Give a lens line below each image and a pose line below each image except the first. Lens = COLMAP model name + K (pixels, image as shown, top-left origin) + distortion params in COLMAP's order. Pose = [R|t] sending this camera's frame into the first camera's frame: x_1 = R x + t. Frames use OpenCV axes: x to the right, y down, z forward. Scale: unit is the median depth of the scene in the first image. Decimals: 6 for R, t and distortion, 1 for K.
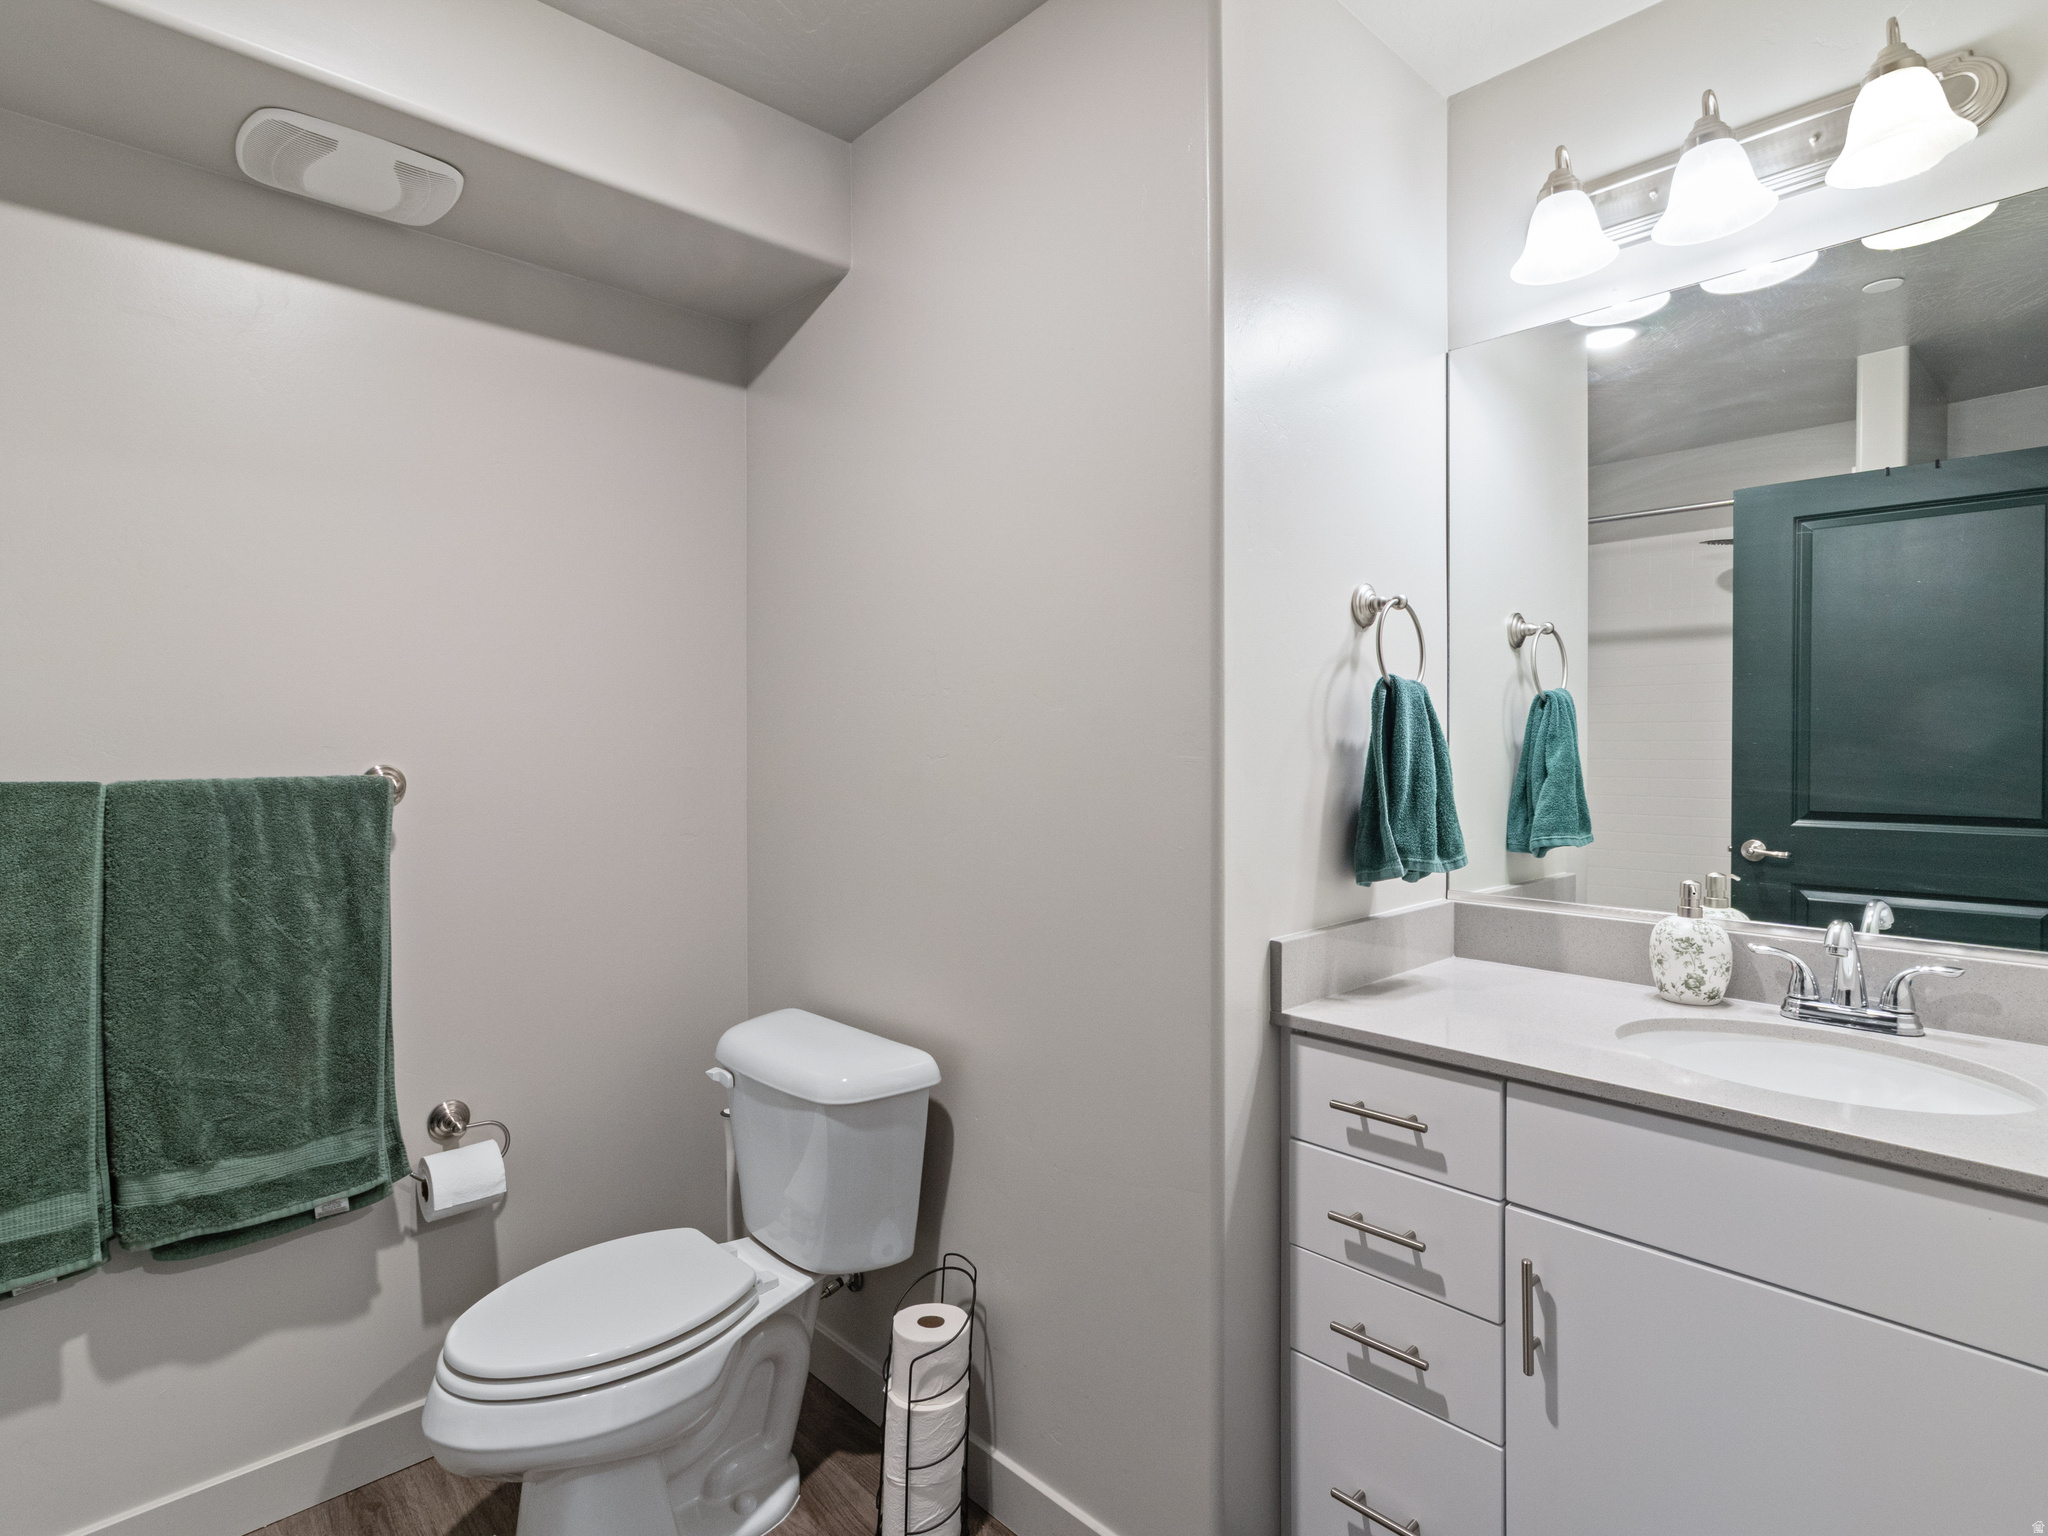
lens RADIAL K [[1068.3, 0, 1016.3], [0, 1068.3, 754.6], [0, 0, 1]] dist [-0.002368, 0.000054]
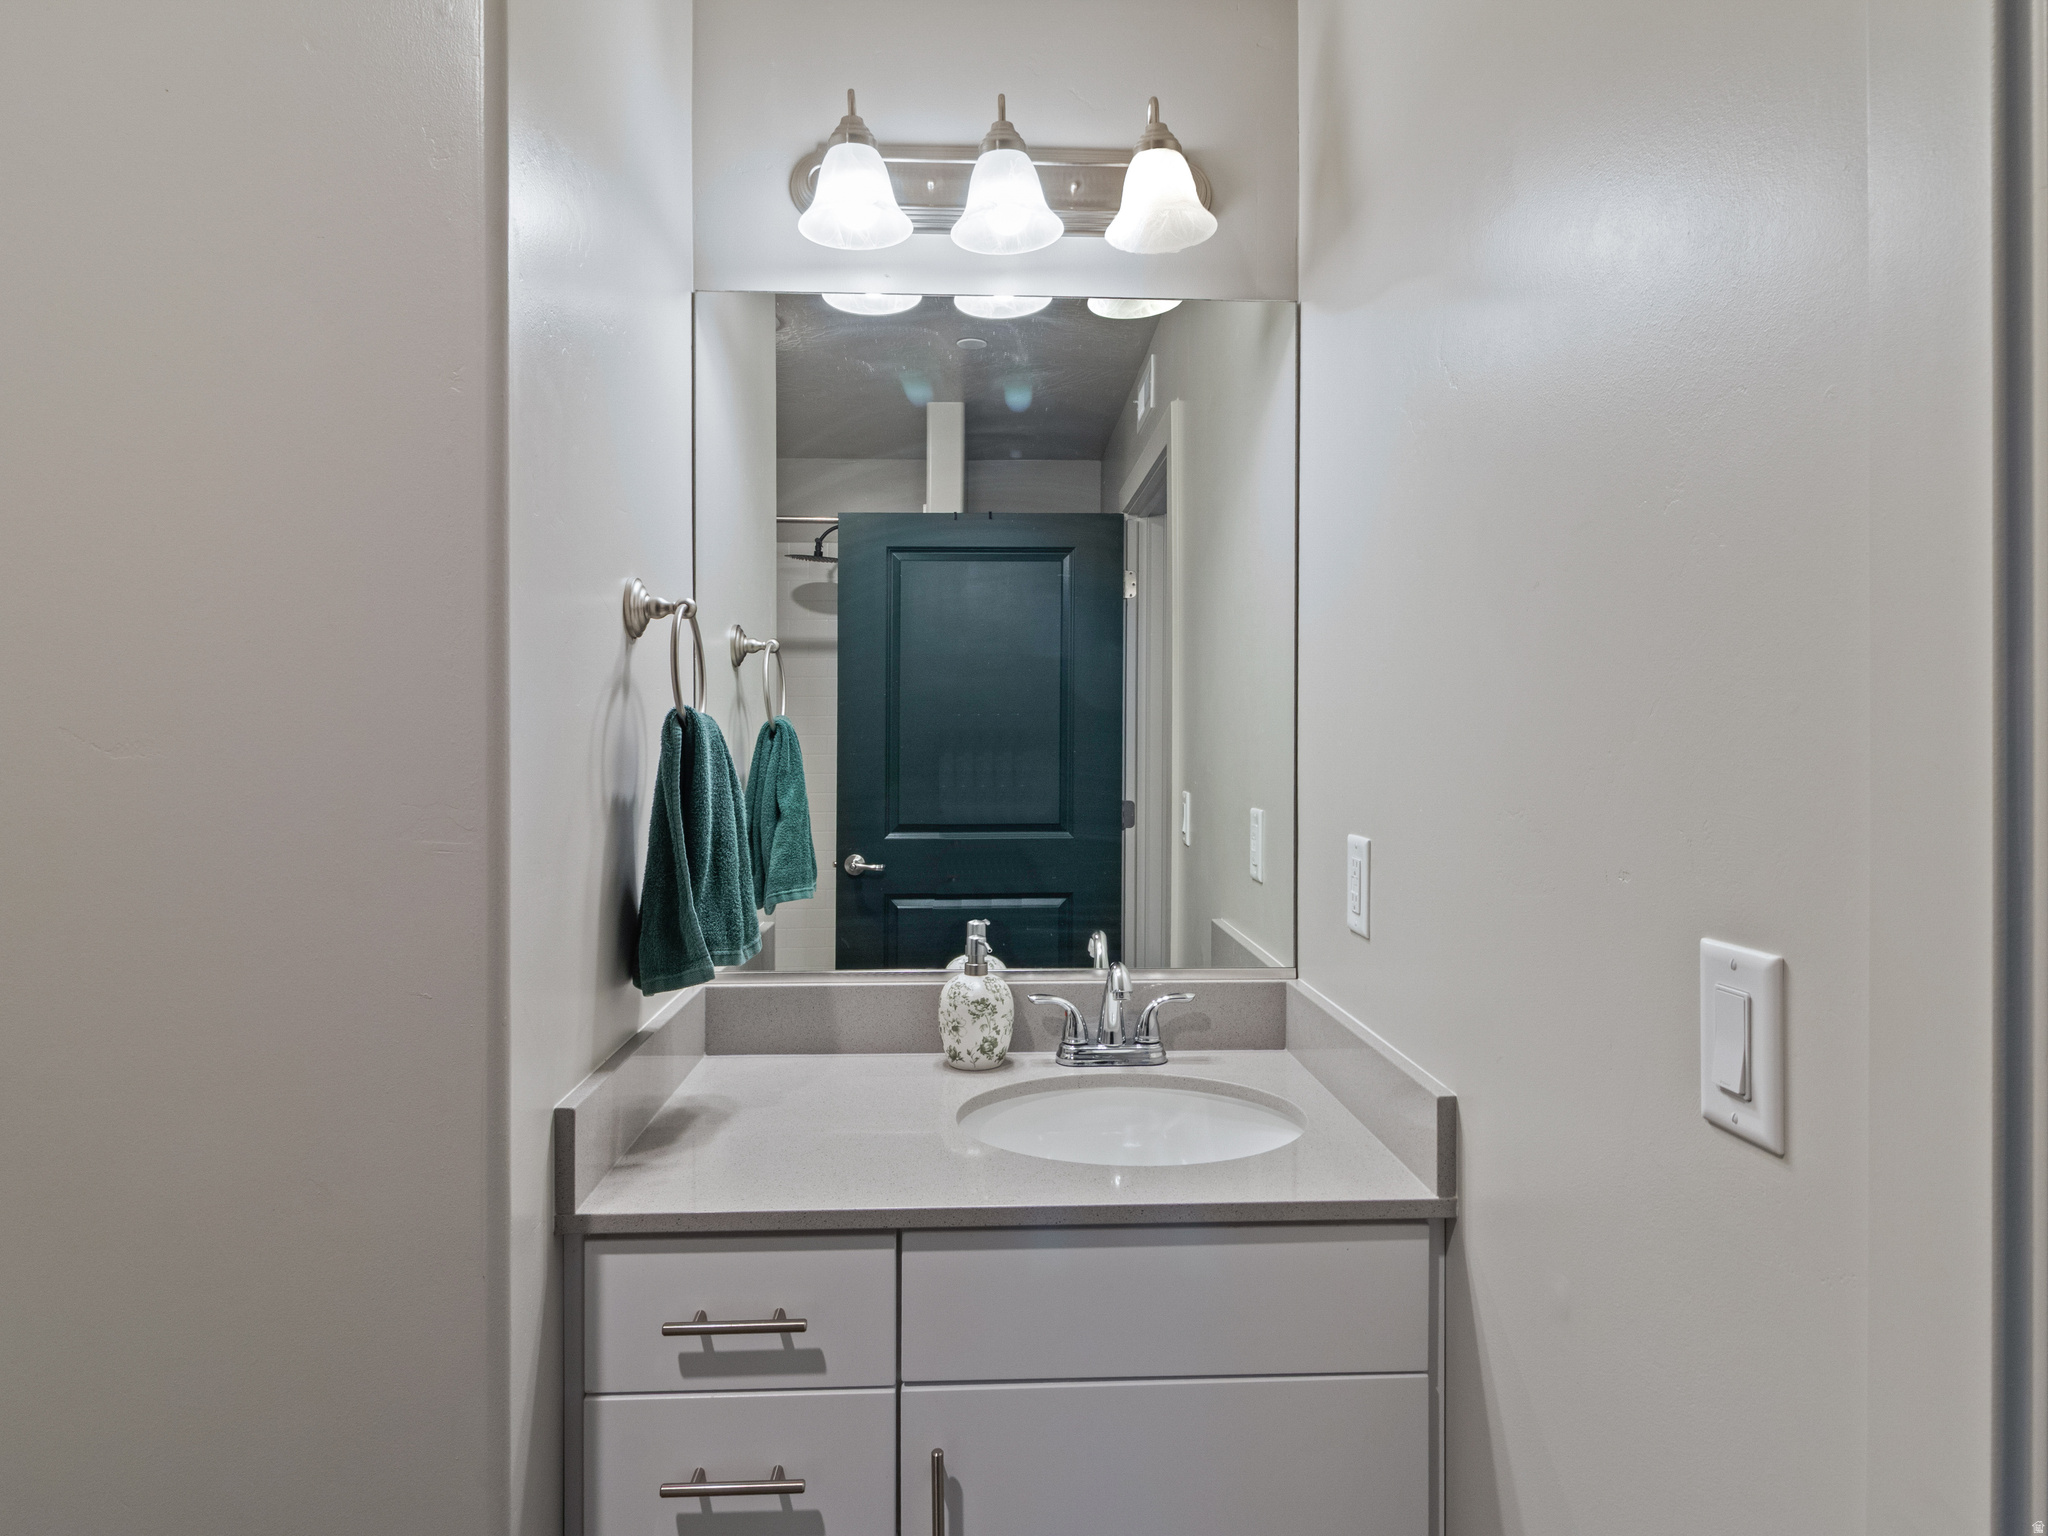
lens RADIAL K [[1183.7, 0, 1024.9], [0, 1183.7, 744.7], [0, 0, 1]] dist [0.001017, -0.000236]
pose [[0.652849, -0.004778, 0.757473, -0.124206], [0.009038, 0.999958, -0.001481, -0.046938], [-0.757434, 0.007813, 0.652865, 0.296203]]
